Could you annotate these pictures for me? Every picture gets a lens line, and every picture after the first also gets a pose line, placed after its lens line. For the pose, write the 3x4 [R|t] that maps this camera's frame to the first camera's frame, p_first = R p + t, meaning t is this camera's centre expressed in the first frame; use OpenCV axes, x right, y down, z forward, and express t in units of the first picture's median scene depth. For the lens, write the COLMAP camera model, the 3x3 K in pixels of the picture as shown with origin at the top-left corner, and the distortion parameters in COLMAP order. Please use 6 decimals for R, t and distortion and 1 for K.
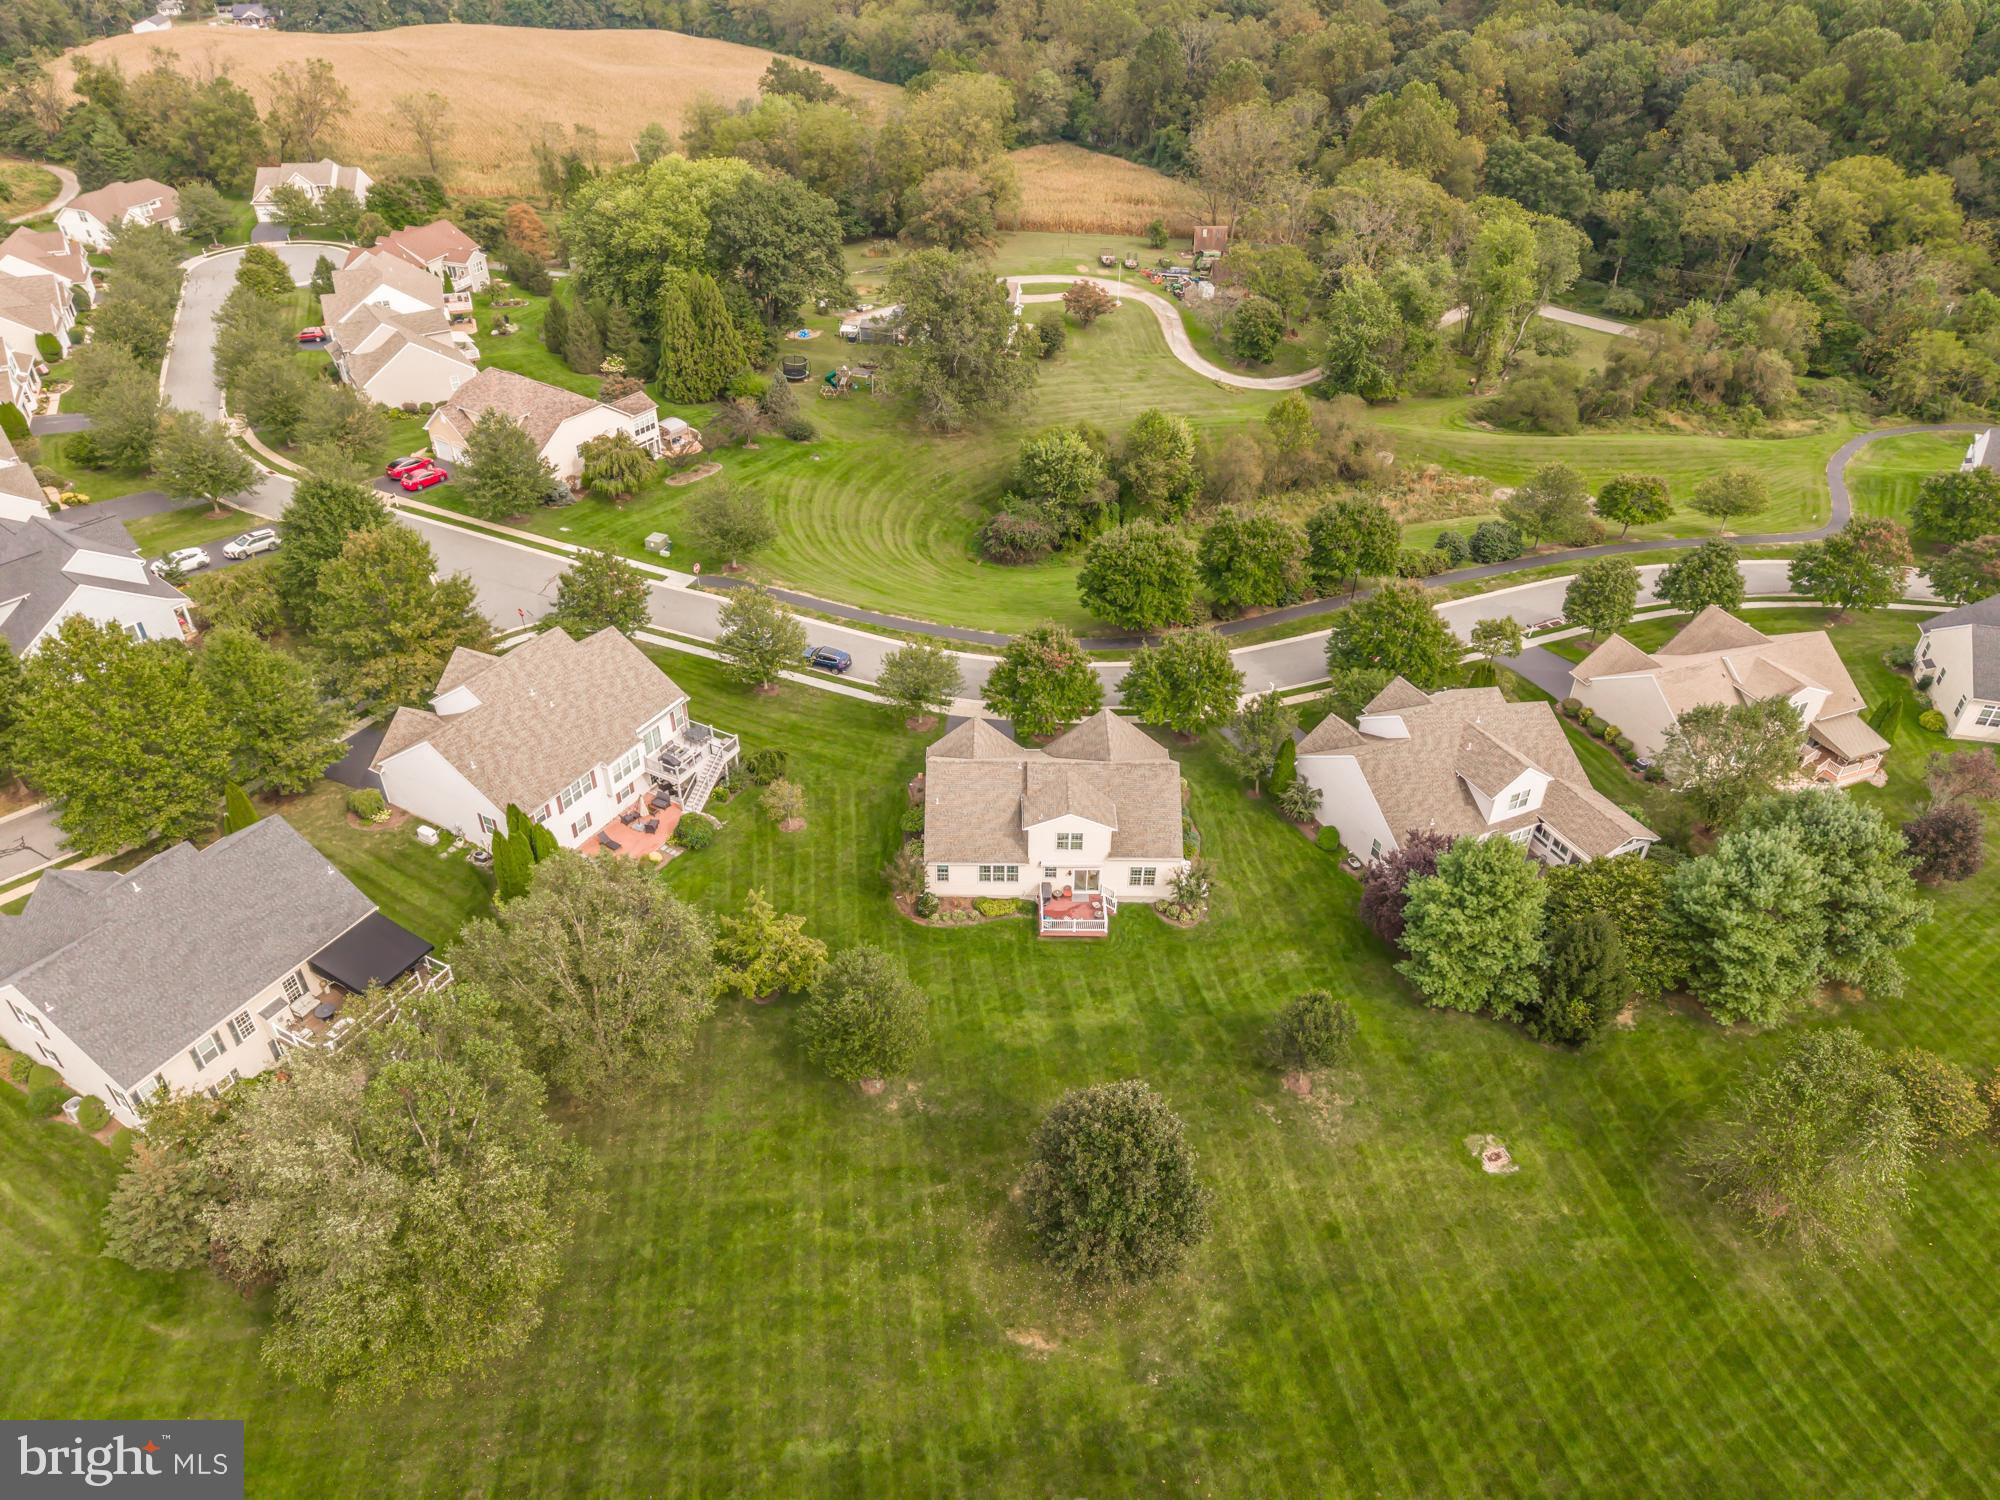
lens RADIAL K [[1374.2, 0, 1000.0], [0, 1374.2, 750.0], [0, 0, 1]] dist [0.016072, -0.007110]
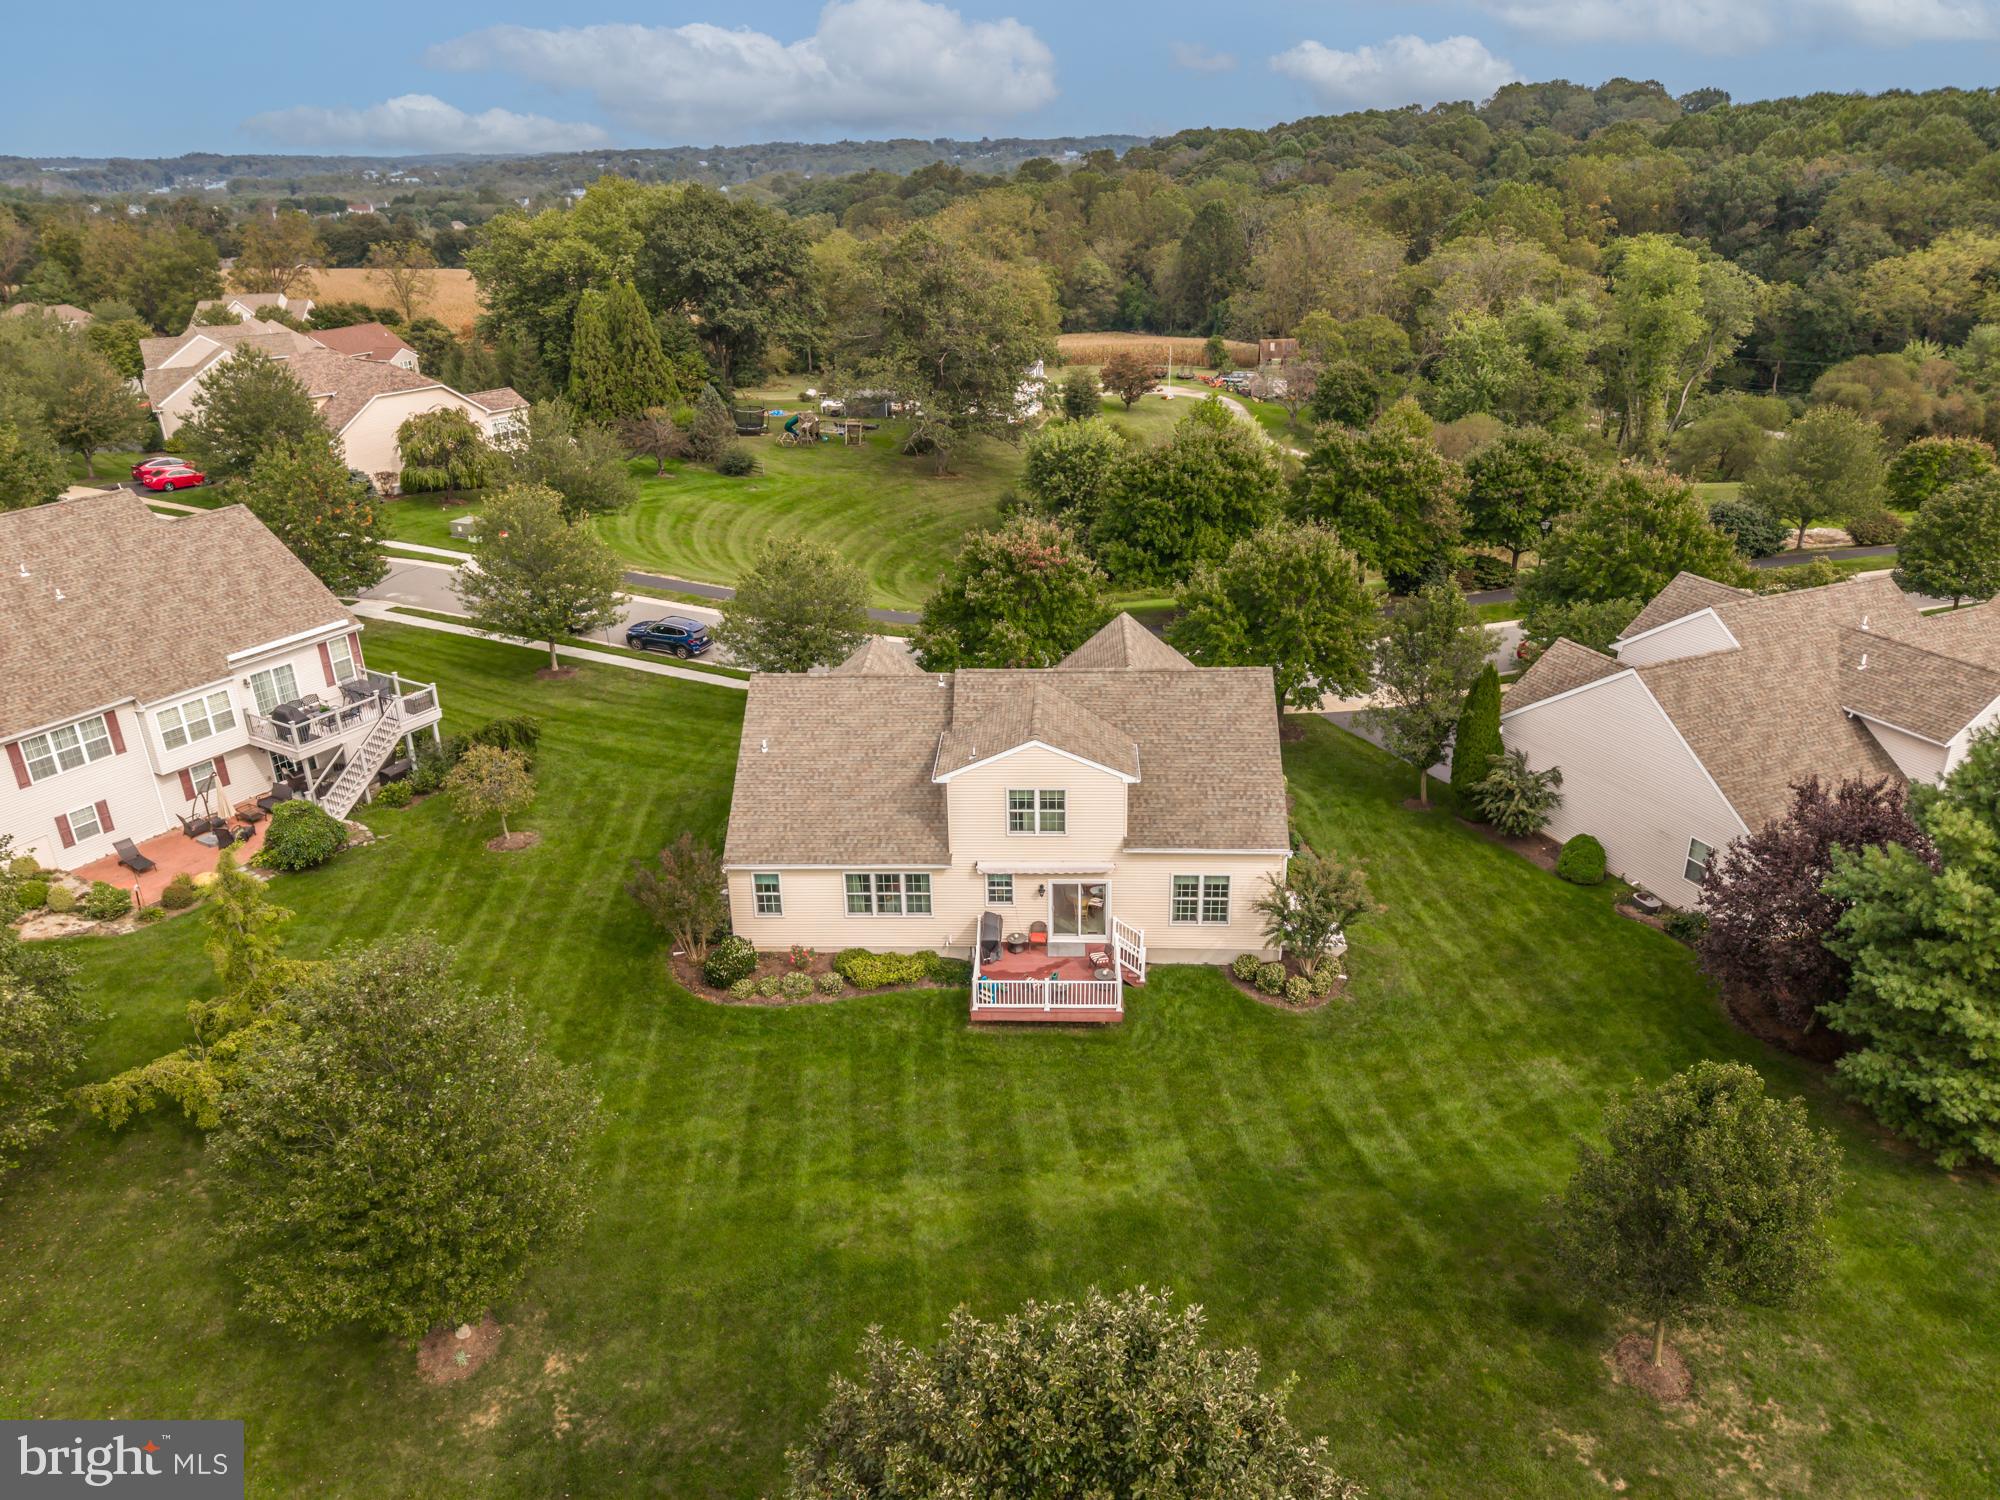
lens RADIAL K [[1399.3, 0, 1000.0], [0, 1399.3, 750.0], [0, 0, 1]] dist [0.008912, -0.002509]
pose [[0.998578, -0.009996, -0.052357, 0.051462], [-0.001527, 0.976488, -0.215568, 0.119924], [0.053280, 0.215341, 0.975084, 0.441711]]
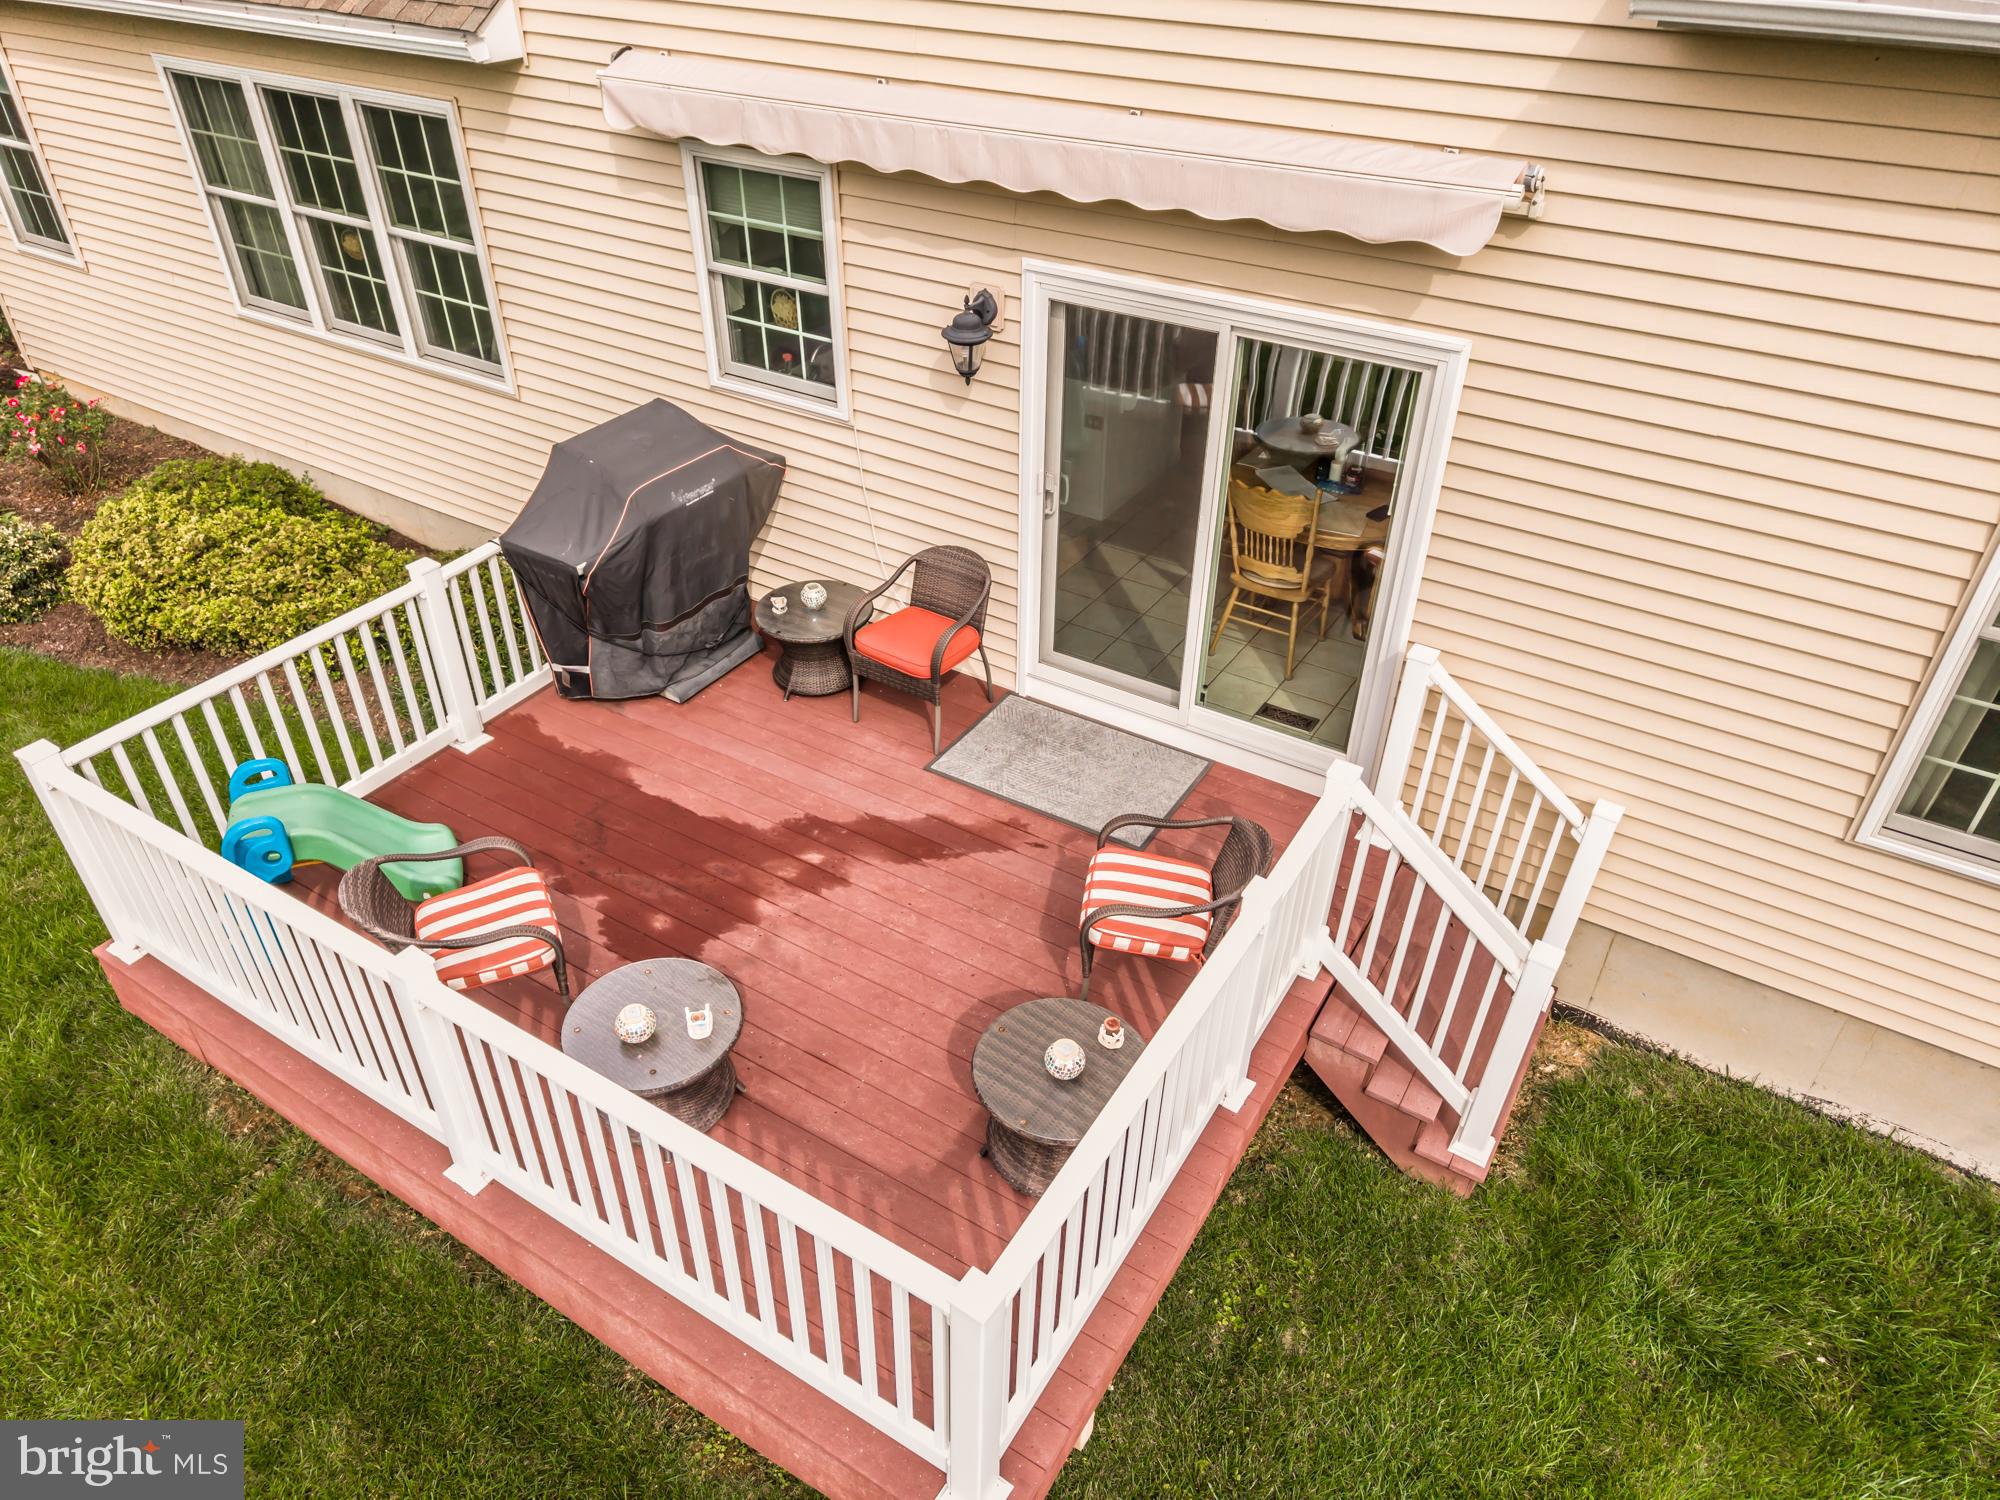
lens RADIAL K [[1361.7, 0, 1000.0], [0, 1361.7, 750.0], [0, 0, 1]] dist [-0.002332, -0.000176]
pose [[0.845741, 0.305534, -0.437460, 0.072499], [-0.309543, 0.948718, 0.064172, 0.086597], [0.434633, 0.081139, 0.896945, 0.780877]]
